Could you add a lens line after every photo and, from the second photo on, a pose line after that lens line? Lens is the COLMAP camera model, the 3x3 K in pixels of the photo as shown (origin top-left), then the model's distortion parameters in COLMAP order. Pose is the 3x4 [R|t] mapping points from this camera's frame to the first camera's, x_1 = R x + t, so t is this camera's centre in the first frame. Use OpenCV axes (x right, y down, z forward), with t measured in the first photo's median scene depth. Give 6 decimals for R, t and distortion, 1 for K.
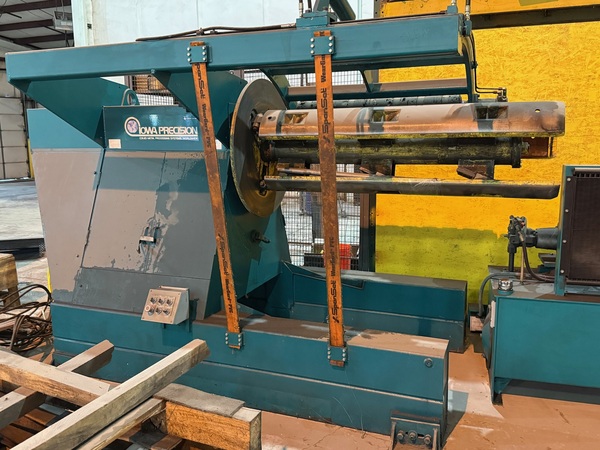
lens RADIAL K [[538.9, 0, 299.9], [0, 538.9, 225.2], [0, 0, 1]] dist [0.002558, 0.000548]
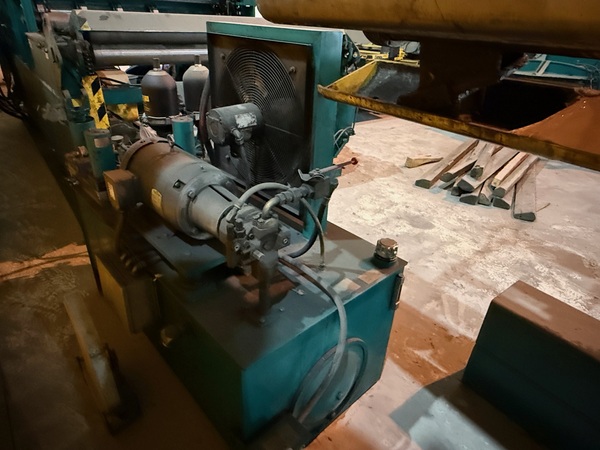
lens RADIAL K [[380.3, 0, 299.1], [0, 380.3, 225.3], [0, 0, 1]] dist [-0.001236, 0.000002]
pose [[-0.859651, -0.273872, 0.431269, 0.301360], [0.050747, 0.794216, 0.605512, -0.197630], [-0.508354, 0.542415, -0.668851, 1.400826]]
